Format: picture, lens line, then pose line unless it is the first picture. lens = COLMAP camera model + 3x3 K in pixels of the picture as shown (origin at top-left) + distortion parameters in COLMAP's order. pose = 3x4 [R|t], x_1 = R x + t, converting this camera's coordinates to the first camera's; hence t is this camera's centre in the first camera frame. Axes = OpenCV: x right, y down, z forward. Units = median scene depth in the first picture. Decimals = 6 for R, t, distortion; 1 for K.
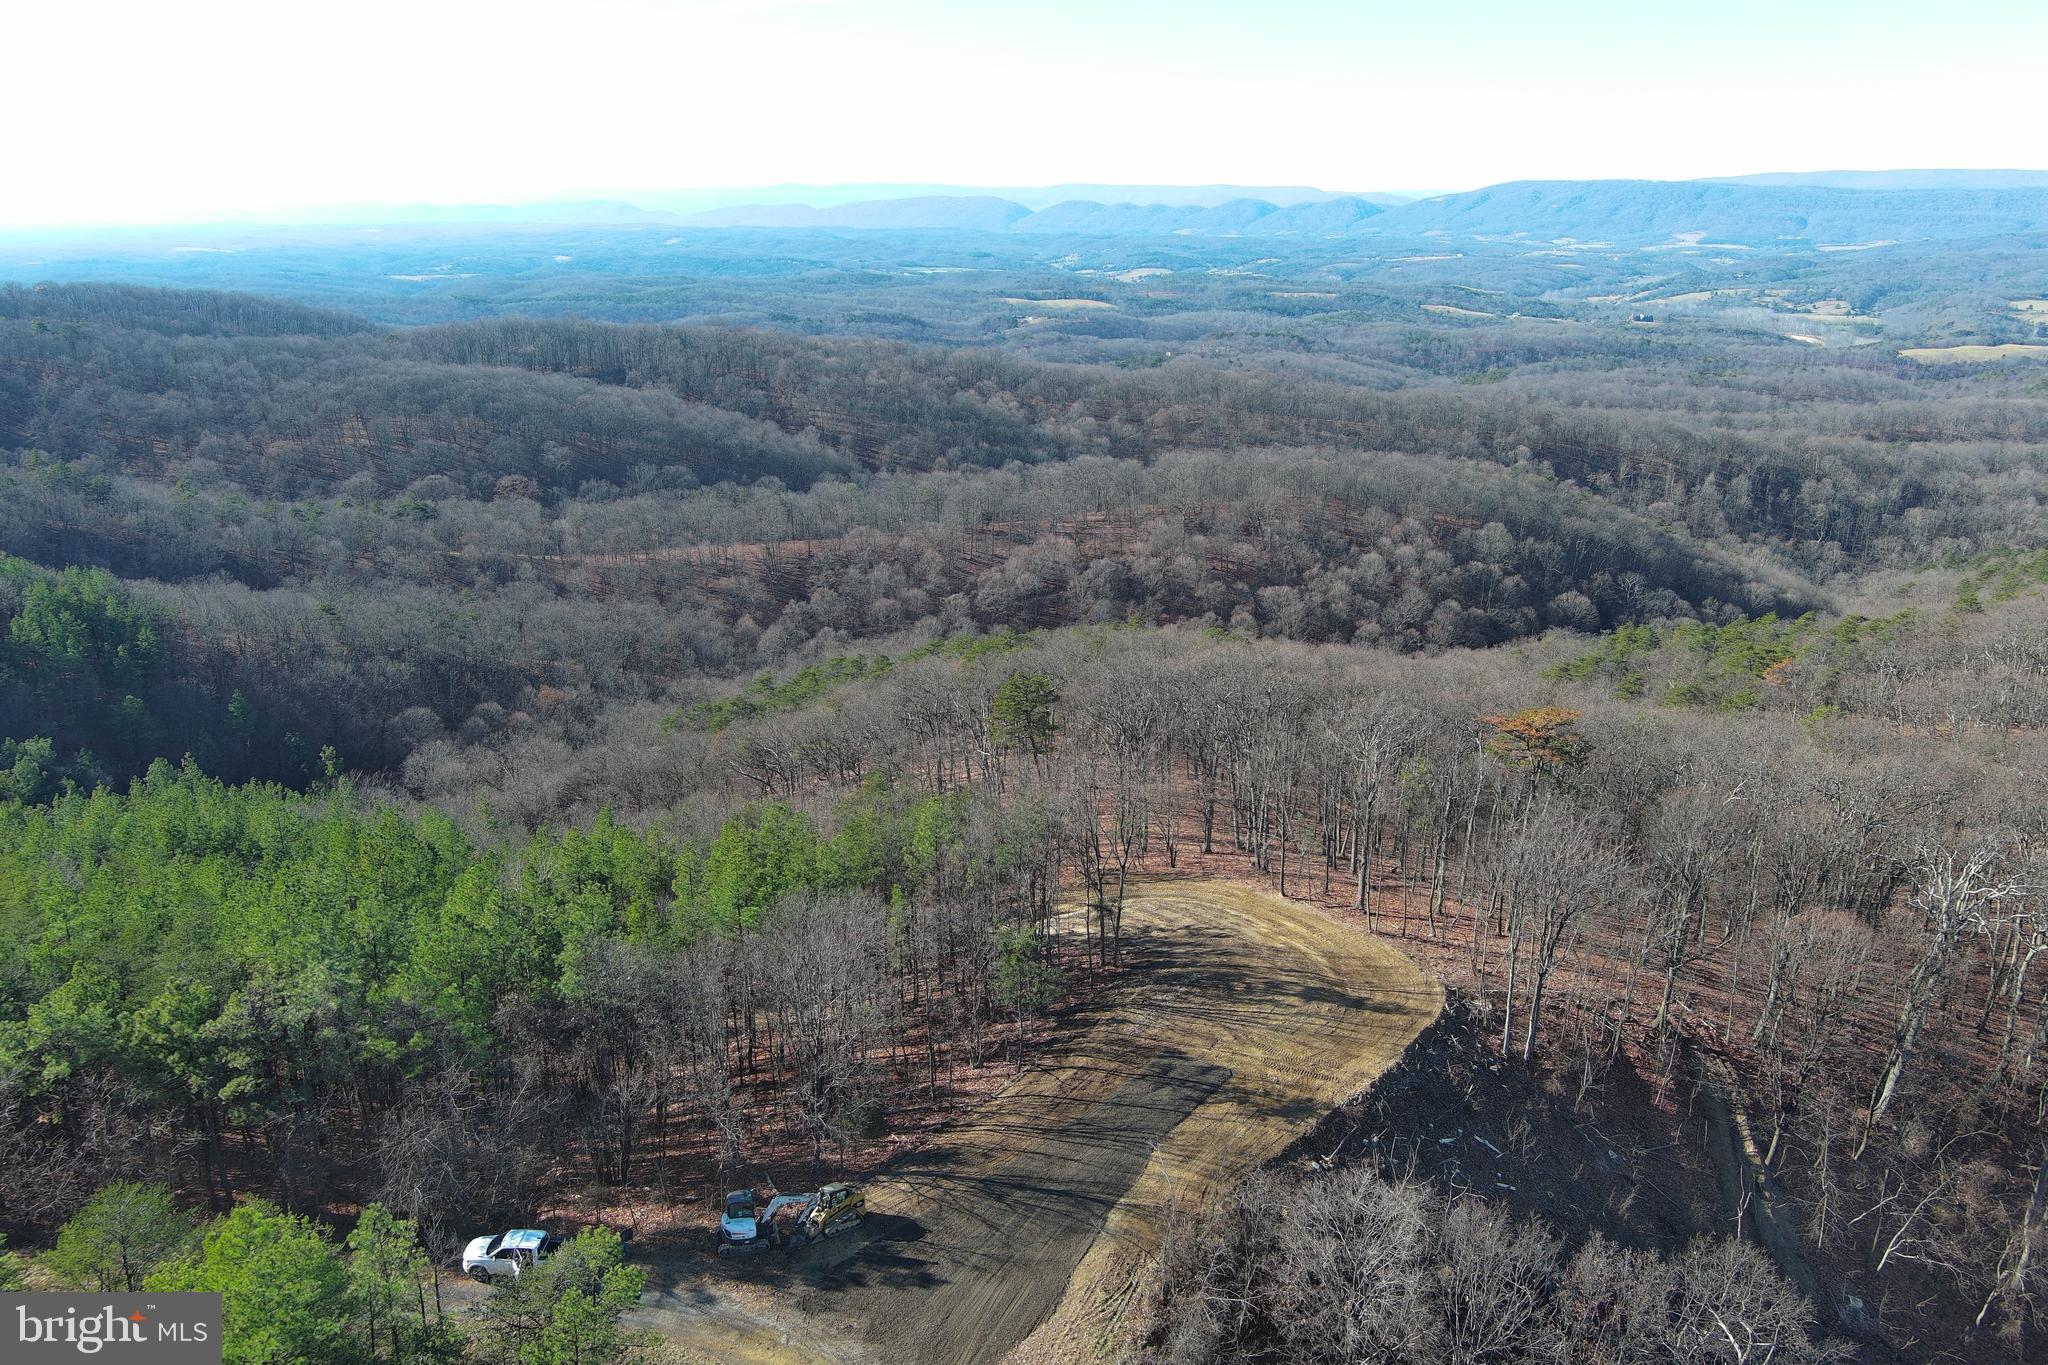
lens RADIAL K [[1580.6, 0, 1020.9], [0, 1580.6, 692.9], [0, 0, 1]] dist [0.010811, -0.013925]
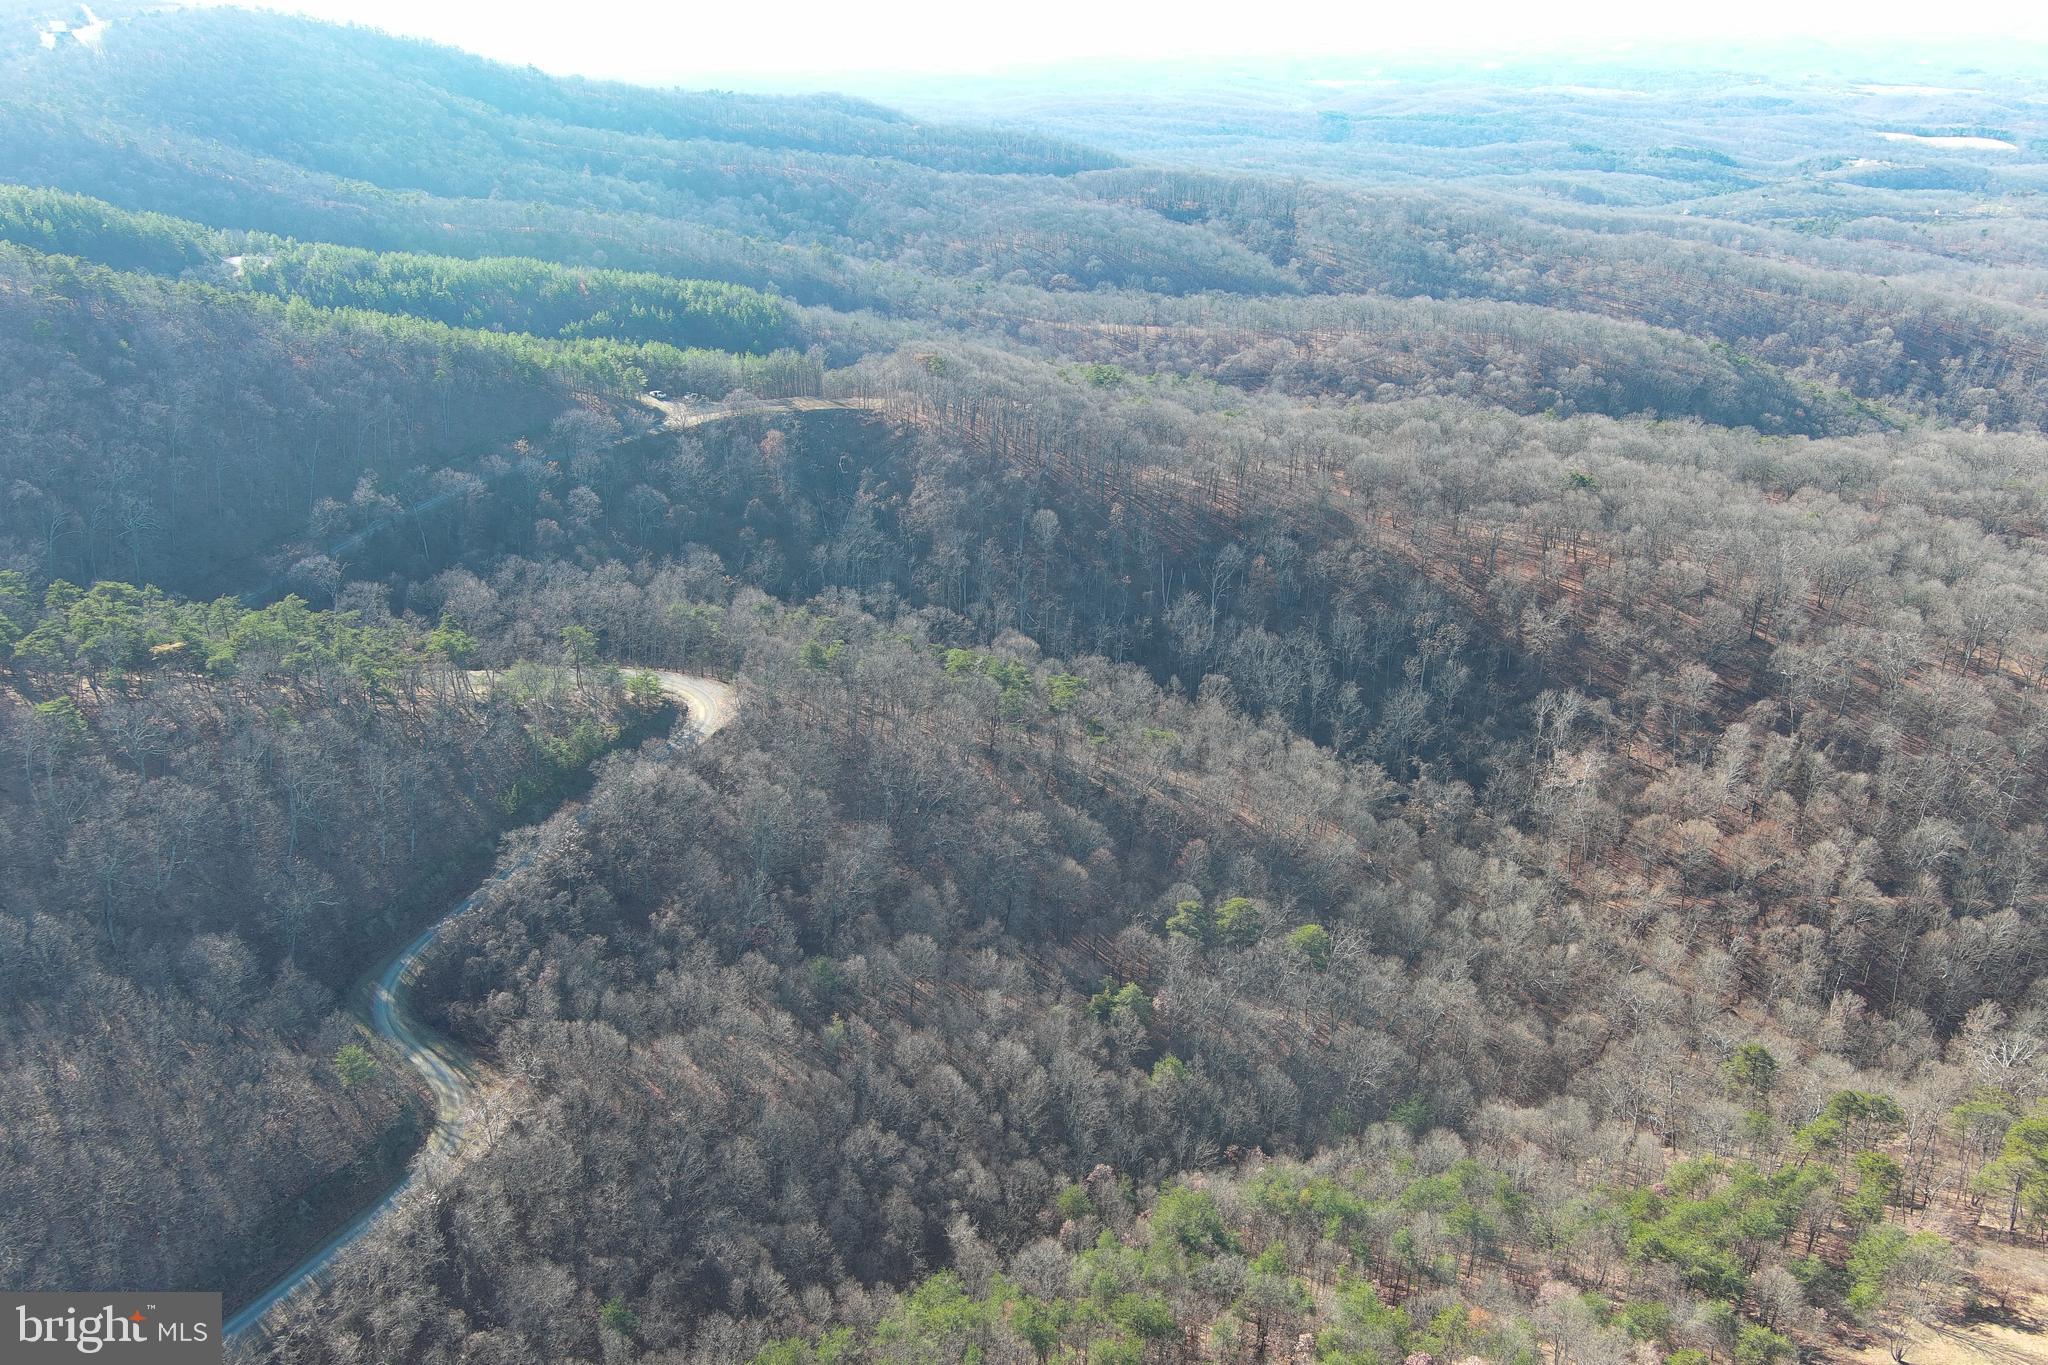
lens RADIAL K [[1580.6, 0, 1018.1], [0, 1580.6, 690.8], [0, 0, 1]] dist [0.010811, -0.013925]
pose [[0.838812, 0.221940, -0.497129, 0.408886], [-0.163059, 0.973632, 0.159540, 0.027315], [0.519429, -0.052763, 0.852883, -0.355112]]
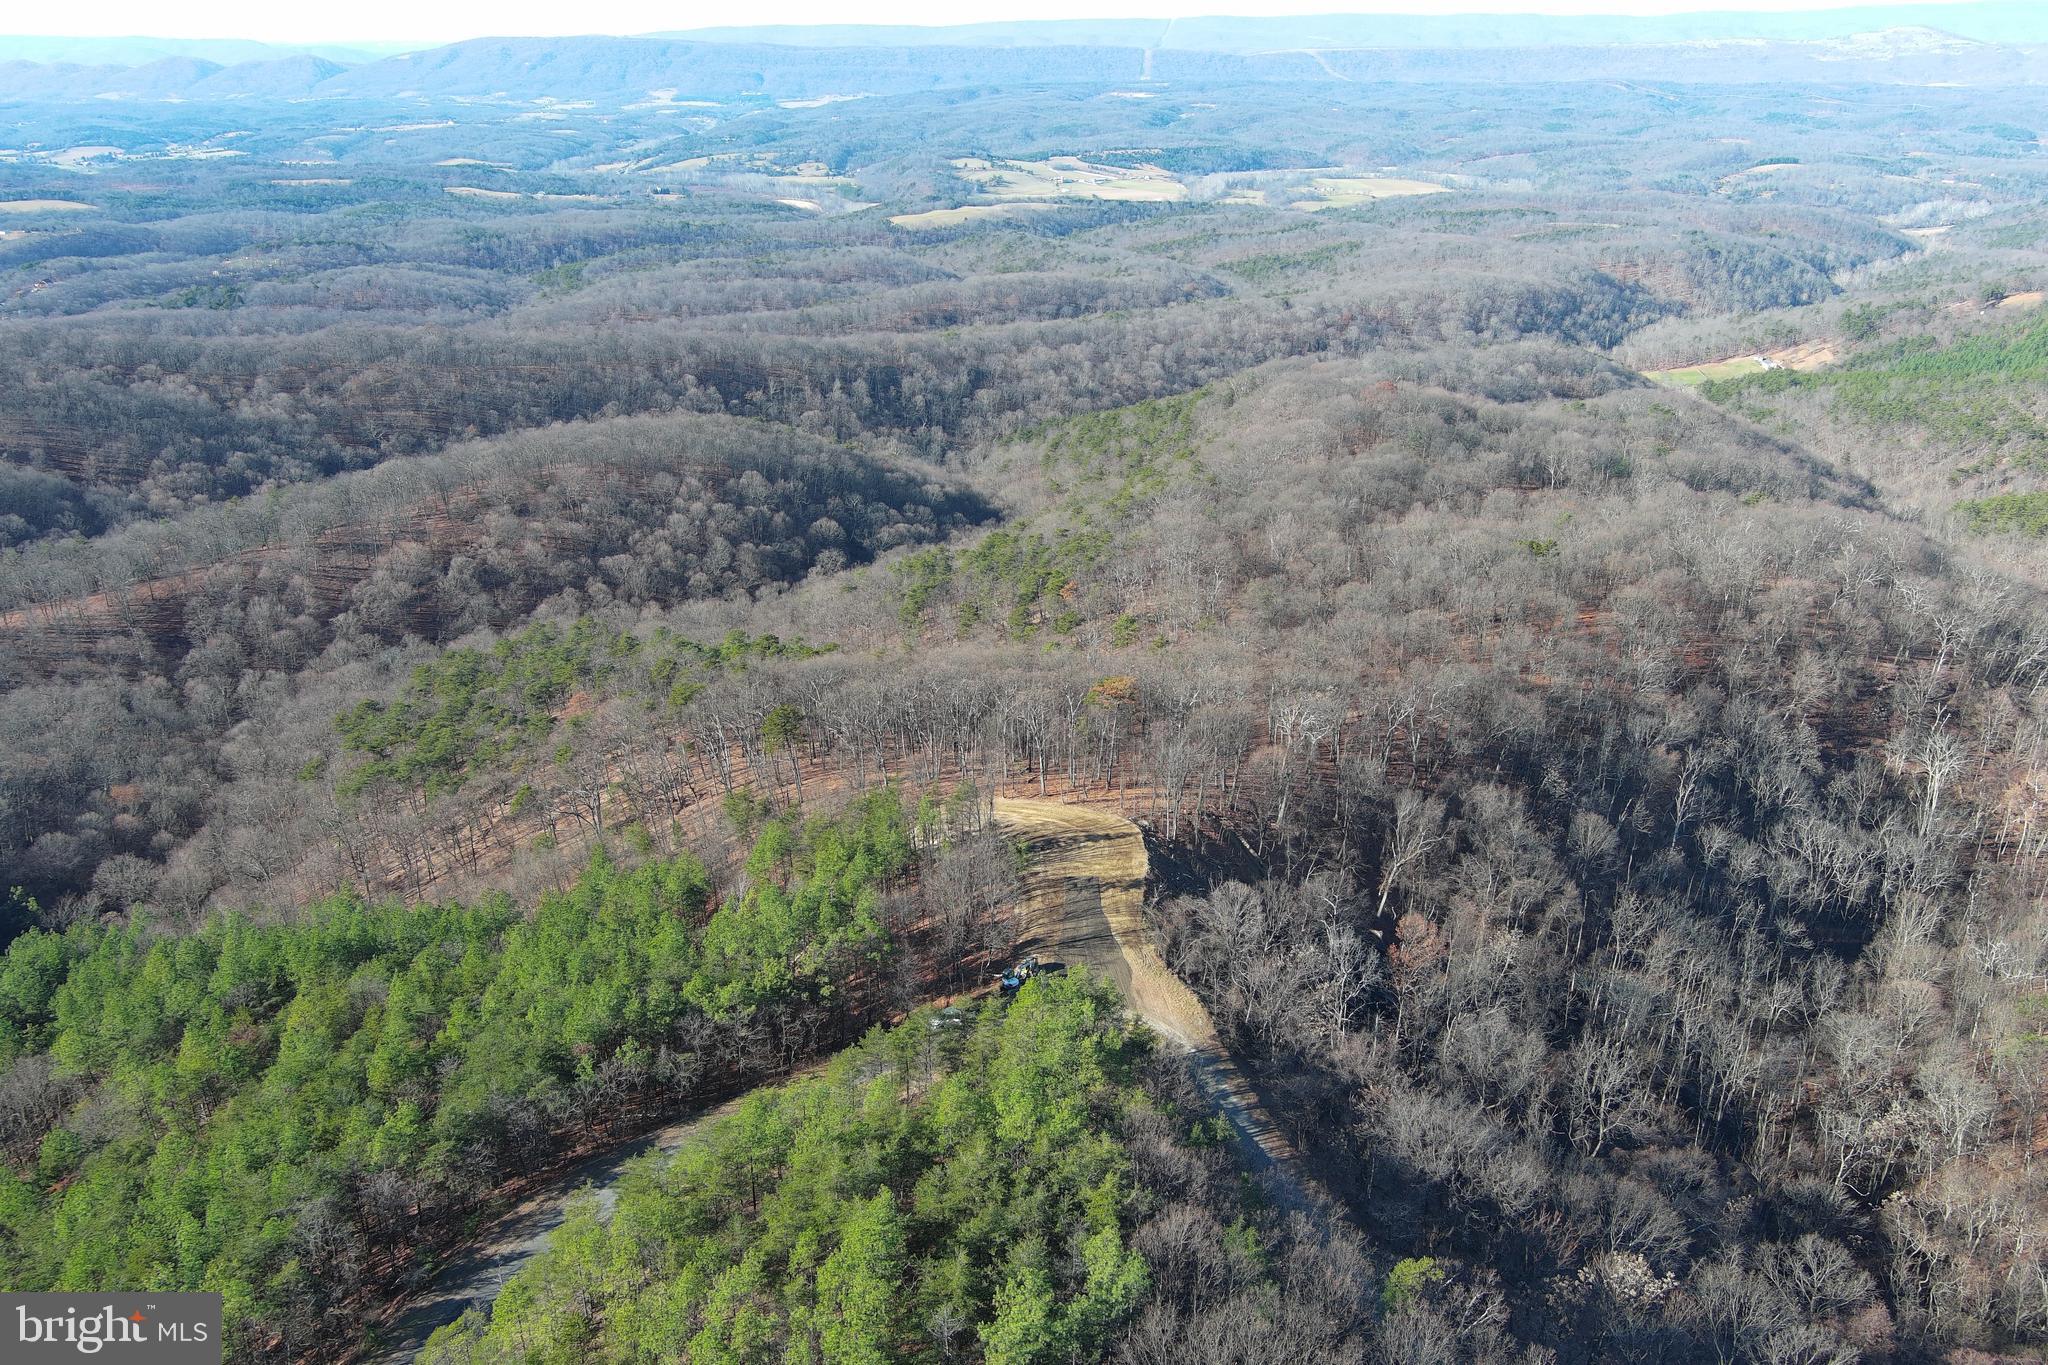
lens RADIAL K [[1580.6, 0, 1023.8], [0, 1580.6, 690.7], [0, 0, 1]] dist [0.010811, -0.013925]
pose [[0.823669, -0.215072, 0.524703, -0.135887], [0.170159, 0.976386, 0.133102, -0.042953], [-0.540939, -0.020349, 0.840816, -0.106503]]
